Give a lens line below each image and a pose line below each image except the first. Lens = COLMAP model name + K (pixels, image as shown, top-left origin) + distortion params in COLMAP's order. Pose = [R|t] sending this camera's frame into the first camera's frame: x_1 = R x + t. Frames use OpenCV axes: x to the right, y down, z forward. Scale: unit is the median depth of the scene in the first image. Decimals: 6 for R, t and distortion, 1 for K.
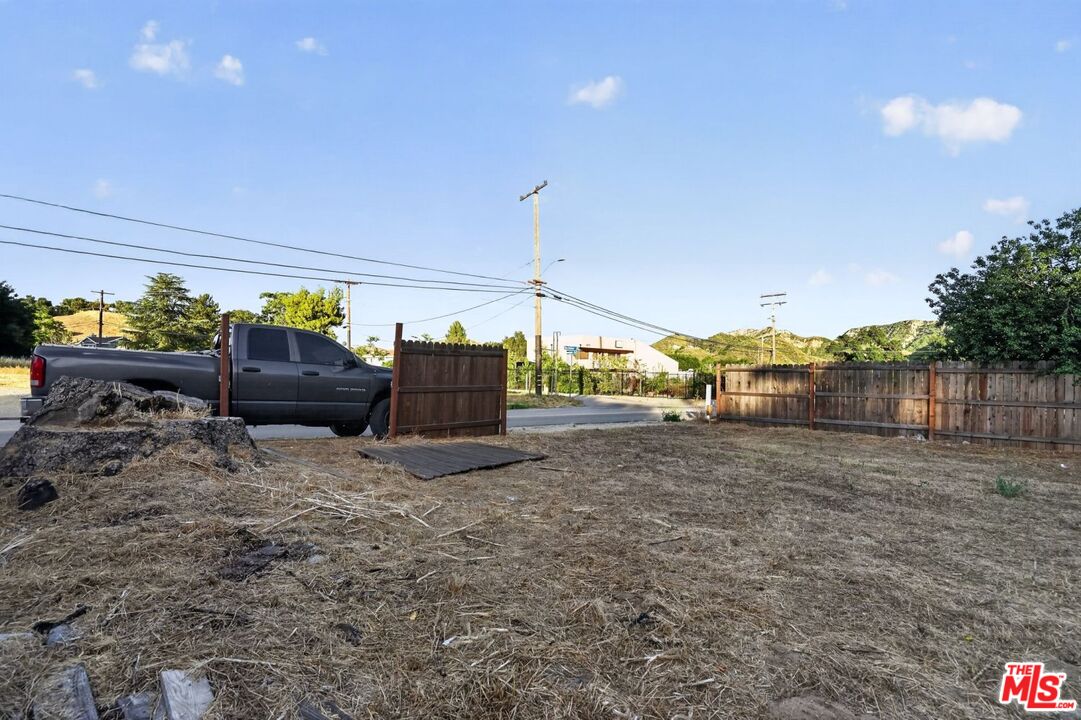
lens RADIAL K [[495.8, 0, 534.6], [0, 495.8, 365.6], [0, 0, 1]] dist [-0.056188, 0.019671]
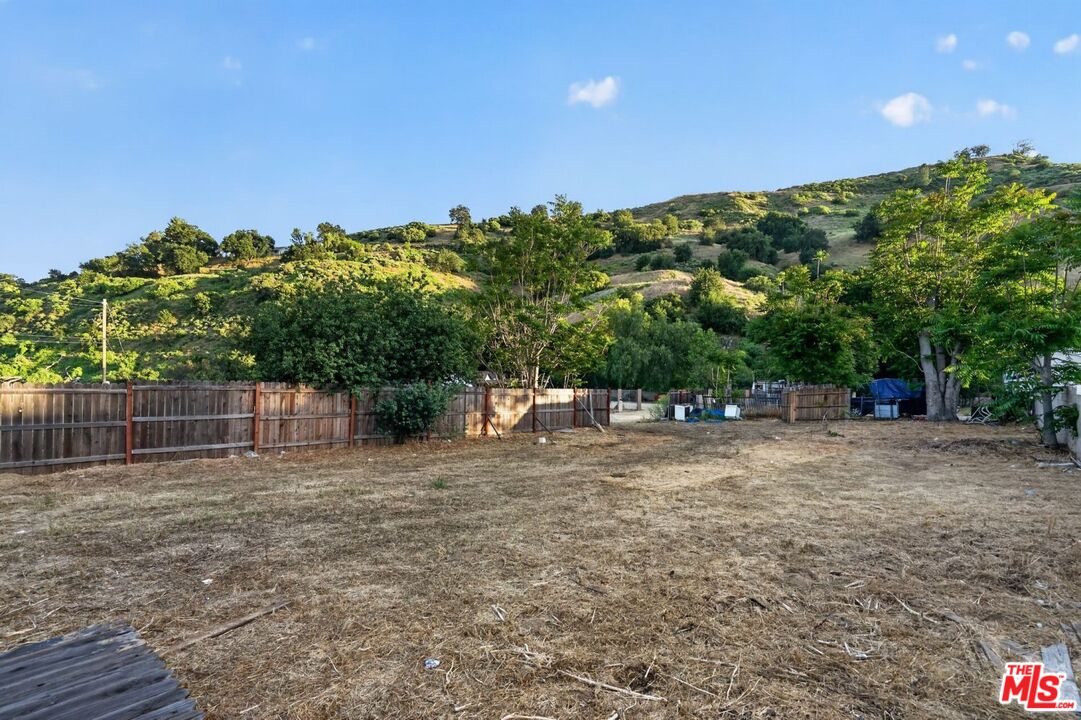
lens RADIAL K [[508.3, 0, 539.7], [0, 508.3, 376.7], [0, 0, 1]] dist [-0.059814, 0.023232]
pose [[-0.058063, -0.012352, 0.998237, -0.273928], [-0.041844, 0.999075, 0.009928, -0.048202], [-0.997436, -0.041194, -0.058526, 0.351944]]
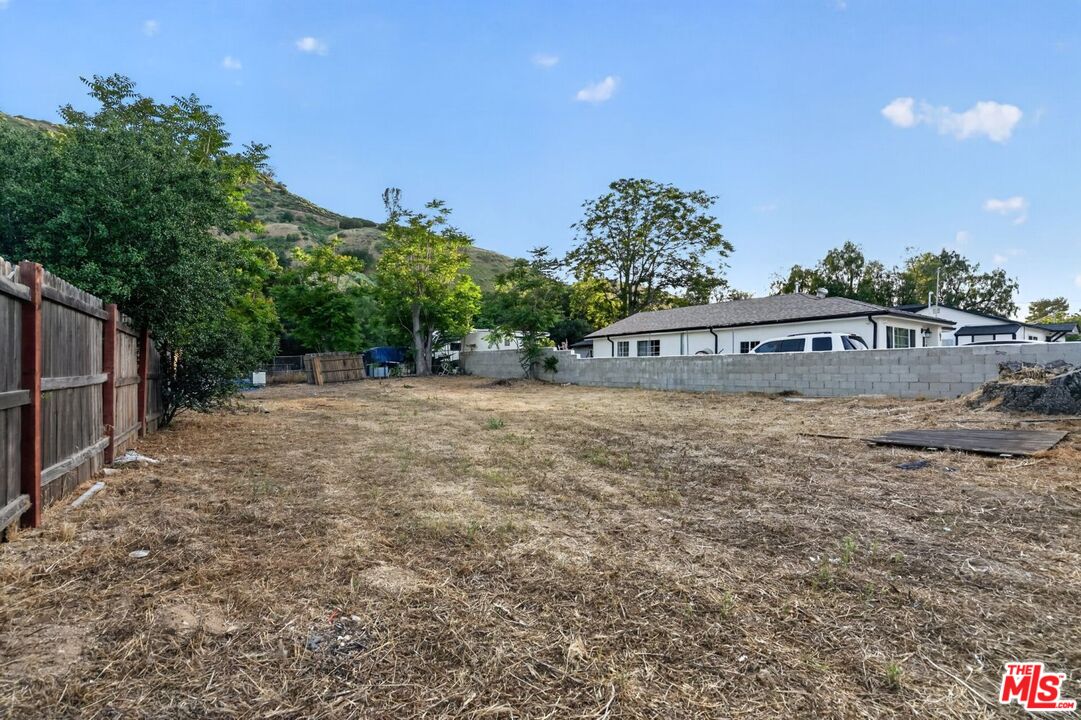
lens RADIAL K [[499.6, 0, 533.7], [0, 499.6, 365.1], [0, 0, 1]] dist [-0.059918, 0.023740]
pose [[-0.978149, -0.016493, 0.207252, 0.247049], [-0.021533, 0.999524, -0.022086, 0.044853], [-0.206789, -0.026066, -0.978038, 1.133037]]
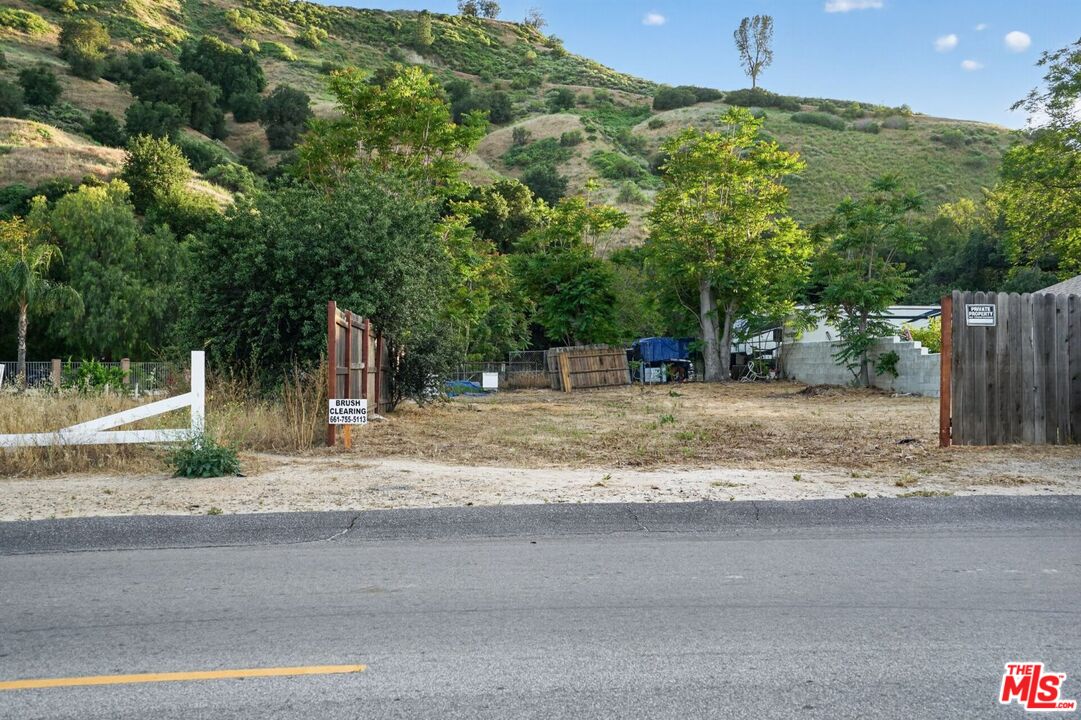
lens RADIAL K [[1017.2, 0, 530.9], [0, 1017.2, 374.3], [0, 0, 1]] dist [0.035483, 0.068982]
pose [[-0.758340, -0.026793, 0.651308, -0.356673], [-0.036626, 0.999328, -0.001535, 0.059209], [-0.650829, -0.025018, -0.758812, 1.681673]]
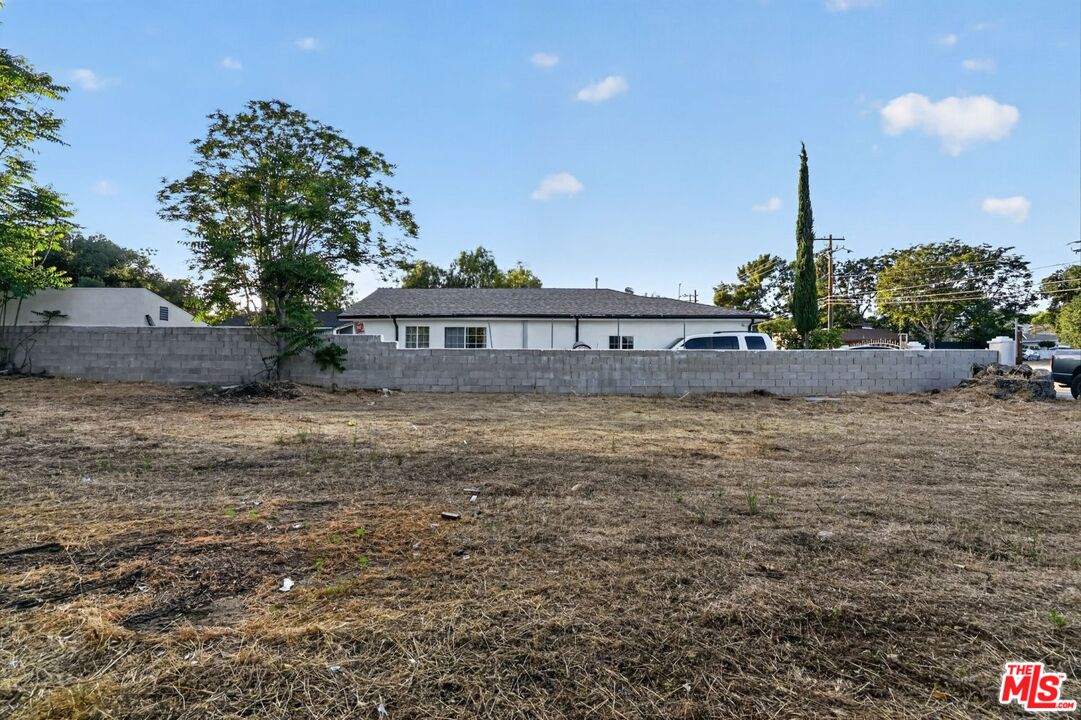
lens RADIAL K [[499.6, 0, 533.7], [0, 499.6, 365.1], [0, 0, 1]] dist [-0.059918, 0.023740]
pose [[-0.728055, -0.026165, -0.685020, 0.972937], [-0.006835, 0.999499, -0.030912, 0.047888], [0.685485, -0.017824, -0.727869, 0.396895]]
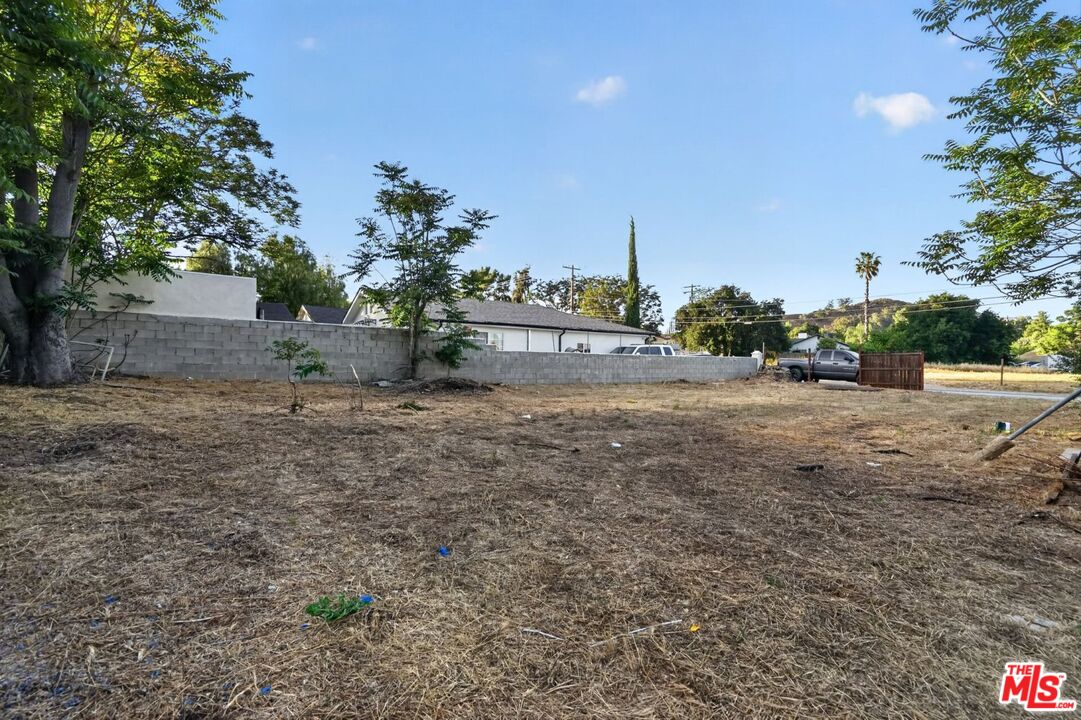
lens RADIAL K [[499.6, 0, 533.7], [0, 499.6, 365.1], [0, 0, 1]] dist [-0.059918, 0.023740]
pose [[-0.162382, -0.021683, -0.986490, 1.762576], [0.004404, 0.999733, -0.022699, 0.051557], [0.986718, -0.008030, -0.162243, -0.263164]]
